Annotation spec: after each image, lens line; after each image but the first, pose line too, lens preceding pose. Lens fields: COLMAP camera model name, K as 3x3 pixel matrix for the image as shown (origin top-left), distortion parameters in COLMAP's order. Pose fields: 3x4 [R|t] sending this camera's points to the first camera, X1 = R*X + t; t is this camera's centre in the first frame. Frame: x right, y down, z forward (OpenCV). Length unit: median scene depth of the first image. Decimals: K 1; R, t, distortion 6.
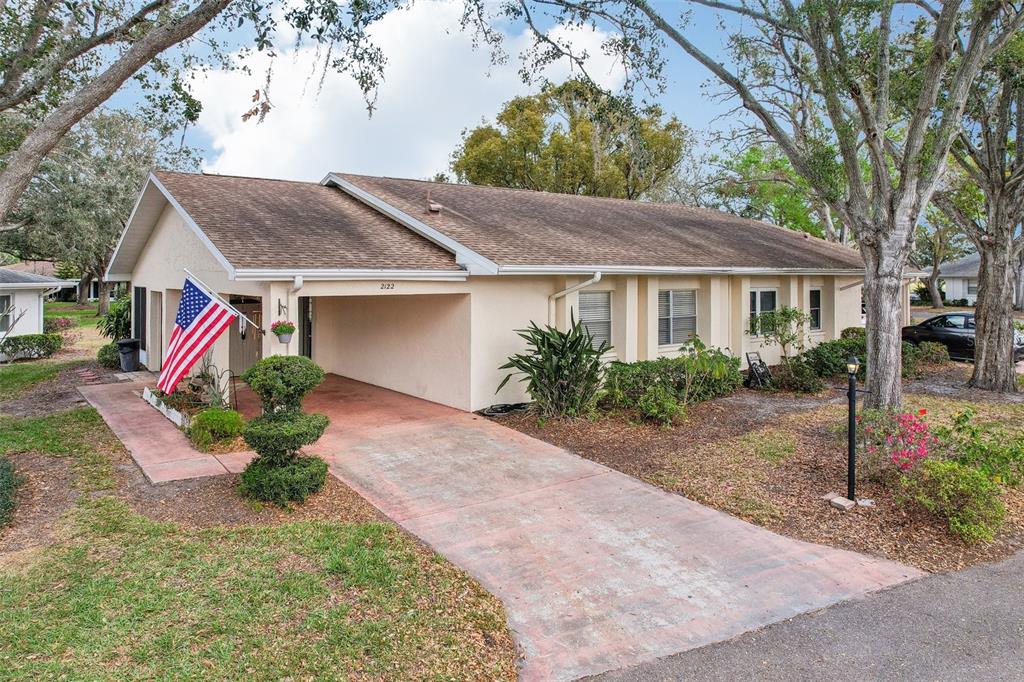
lens RADIAL K [[674.4, 0, 507.0], [0, 674.4, 336.1], [0, 0, 1]] dist [-0.077123, 0.063631]
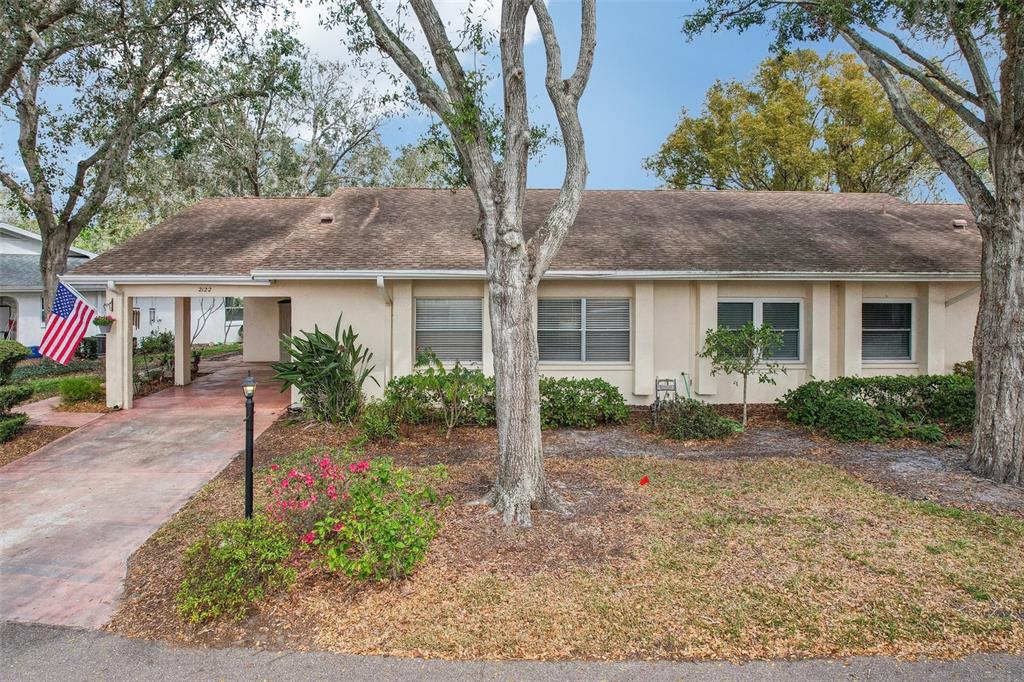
lens RADIAL K [[674.4, 0, 507.0], [0, 674.4, 336.1], [0, 0, 1]] dist [-0.077123, 0.063631]
pose [[0.820367, 0.051080, -0.569551, 0.892189], [-0.054660, 0.998446, 0.010814, -0.033570], [0.569218, 0.022261, 0.821885, 0.340968]]
